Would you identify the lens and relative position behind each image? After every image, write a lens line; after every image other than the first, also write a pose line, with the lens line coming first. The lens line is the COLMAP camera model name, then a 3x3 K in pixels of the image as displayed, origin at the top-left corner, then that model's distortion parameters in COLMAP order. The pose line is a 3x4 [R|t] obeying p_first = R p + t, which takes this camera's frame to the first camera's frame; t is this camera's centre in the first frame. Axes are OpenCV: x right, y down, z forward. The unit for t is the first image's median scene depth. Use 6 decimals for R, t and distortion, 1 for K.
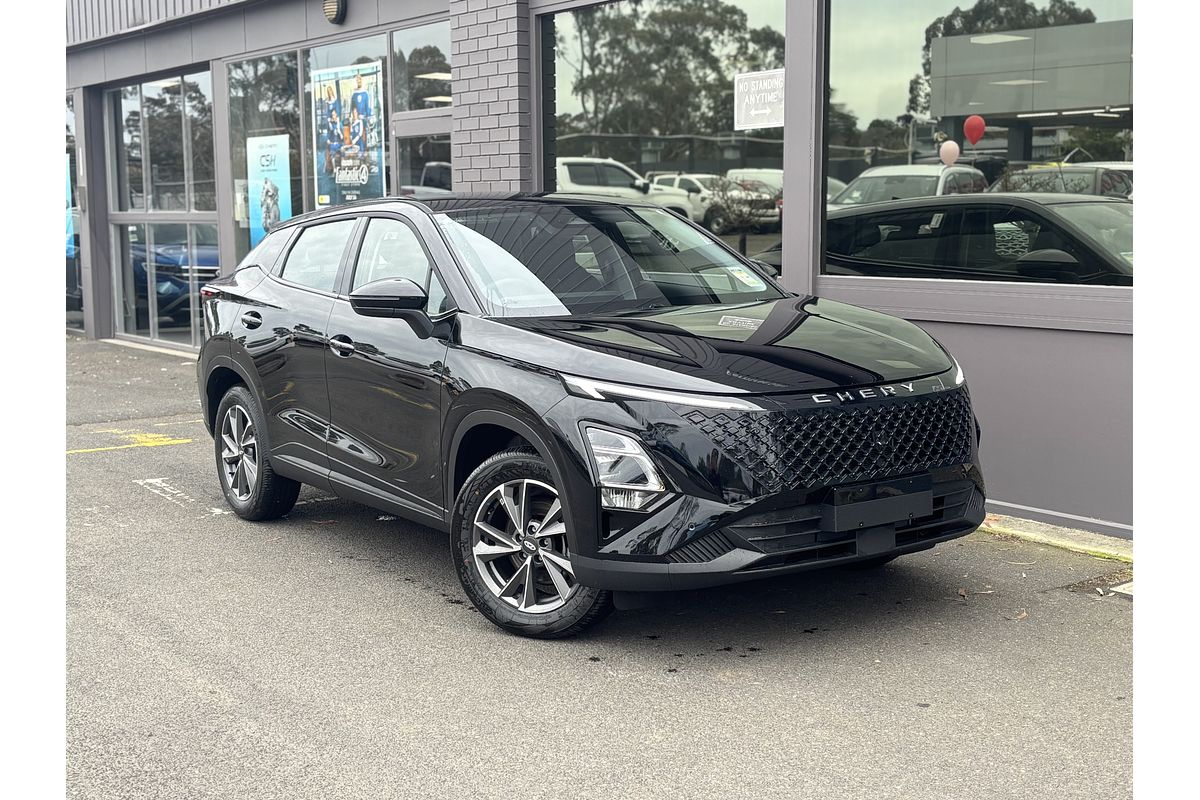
lens RADIAL K [[1516.9, 0, 600.0], [0, 1516.9, 400.0], [0, 0, 1]] dist [0.034228, 0.013770]
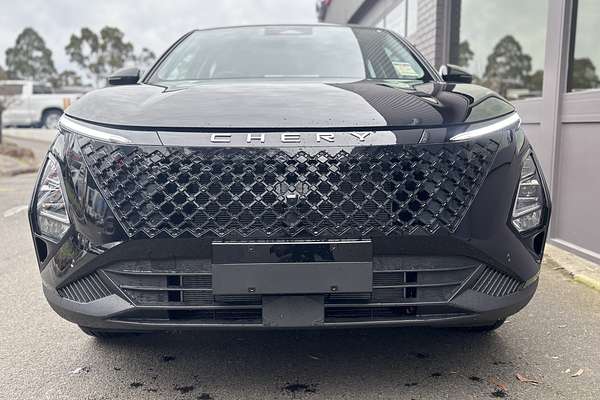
lens RADIAL K [[524.8, 0, 300.0], [0, 524.8, 200.0], [0, 0, 1]] dist [0.002328, 0.002320]
pose [[0.823875, 0.067170, -0.562778, 0.344997], [-0.068579, 0.997471, 0.018656, 0.026710], [0.562608, 0.023225, 0.826398, 0.772476]]
